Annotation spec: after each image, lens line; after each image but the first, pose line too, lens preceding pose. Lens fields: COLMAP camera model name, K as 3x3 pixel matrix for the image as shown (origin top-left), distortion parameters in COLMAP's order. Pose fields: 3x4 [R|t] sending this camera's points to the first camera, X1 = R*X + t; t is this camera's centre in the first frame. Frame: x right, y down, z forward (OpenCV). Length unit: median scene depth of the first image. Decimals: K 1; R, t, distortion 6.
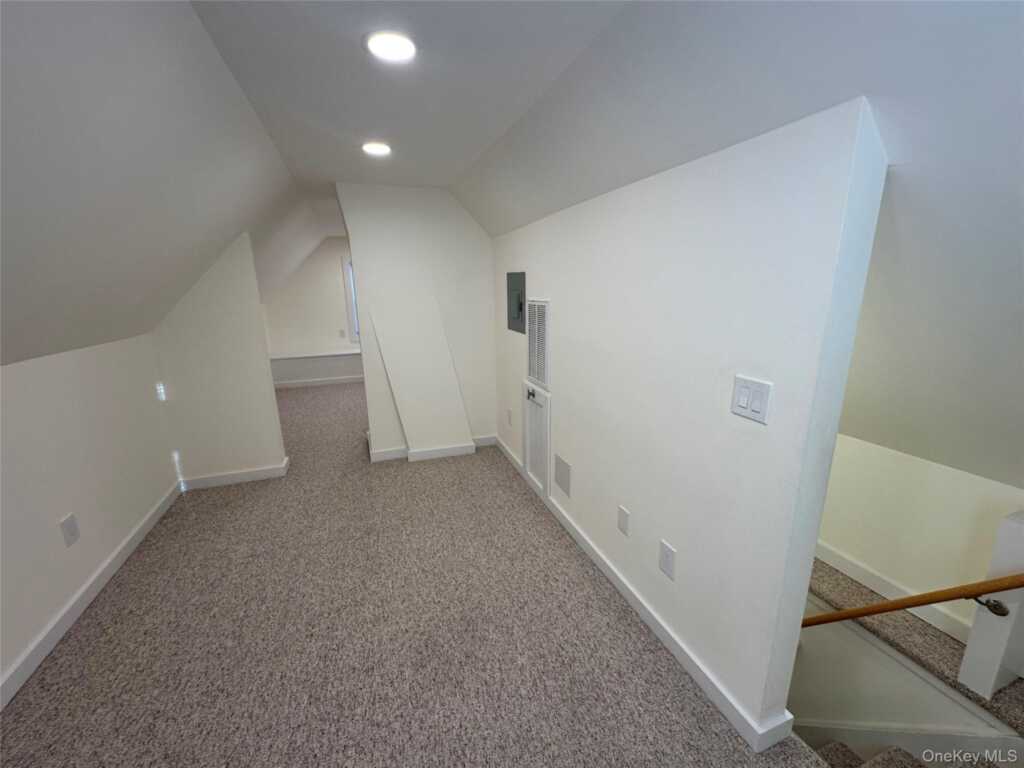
lens RADIAL K [[410.6, 0, 511.6], [0, 410.6, 381.4], [0, 0, 1]] dist [0.000342, 0.000371]
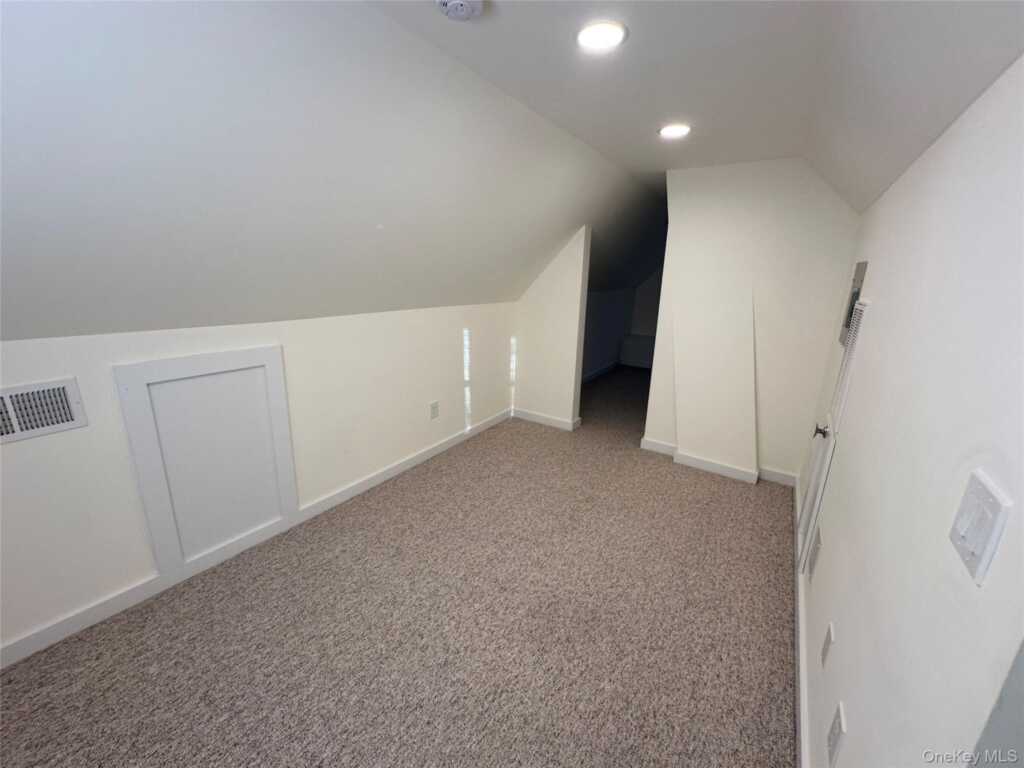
lens RADIAL K [[410.6, 0, 510.9], [0, 410.6, 384.9], [0, 0, 1]] dist [0.000342, 0.000371]
pose [[0.592229, 0.243639, -0.768052, 0.375841], [-0.221329, 0.965715, 0.135679, -0.037358], [0.774776, 0.089640, 0.625849, 0.175242]]
